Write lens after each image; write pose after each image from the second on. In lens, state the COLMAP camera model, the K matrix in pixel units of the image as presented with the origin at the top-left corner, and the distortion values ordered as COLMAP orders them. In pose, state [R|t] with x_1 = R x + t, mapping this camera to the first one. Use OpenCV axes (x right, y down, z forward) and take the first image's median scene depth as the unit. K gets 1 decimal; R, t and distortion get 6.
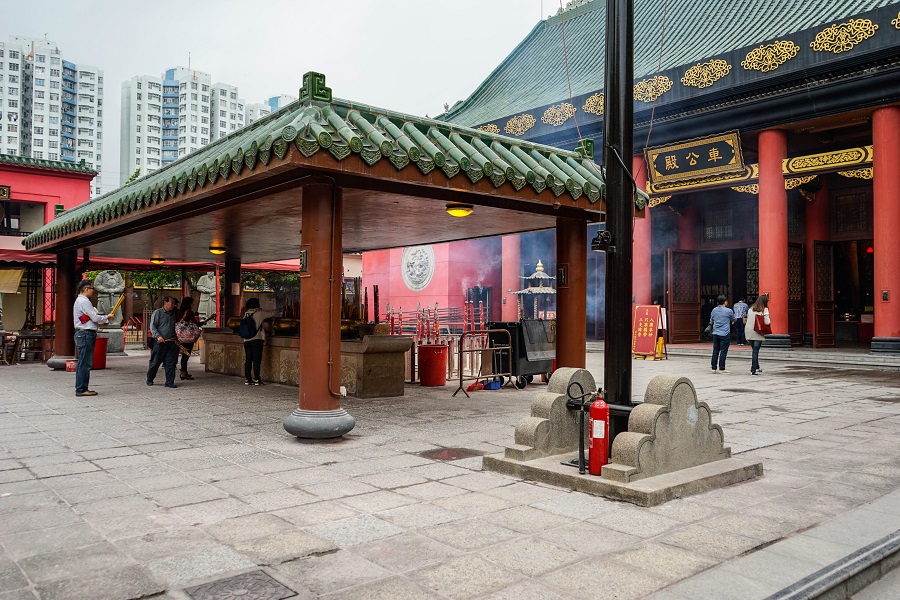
lens RADIAL K [[725.2, 0, 450.2], [0, 725.2, 301.6], [0, 0, 1]] dist [-0.002122, -0.001360]
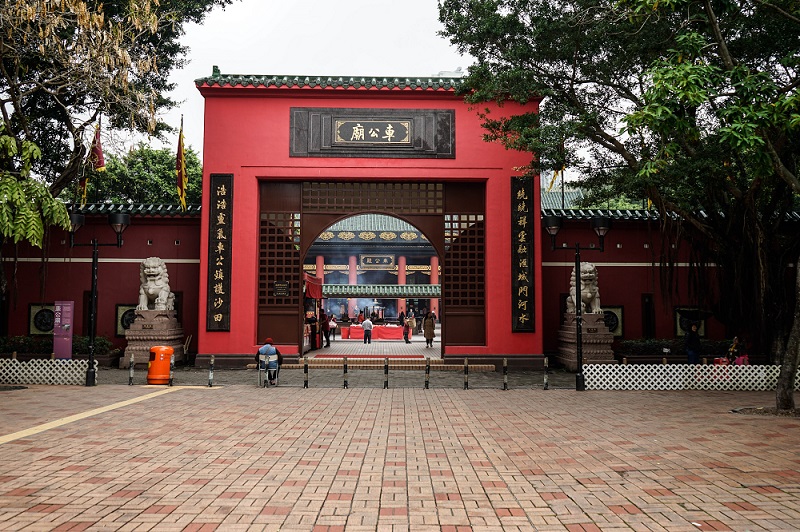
lens RADIAL K [[644.6, 0, 400.4], [0, 644.6, 266.7], [0, 0, 1]] dist [-0.002122, -0.001360]
pose [[0.643199, 0.064244, 0.763000, -1.691138], [-0.016259, 0.997395, -0.070273, 0.013688], [-0.765527, 0.032794, 0.642568, -0.810799]]
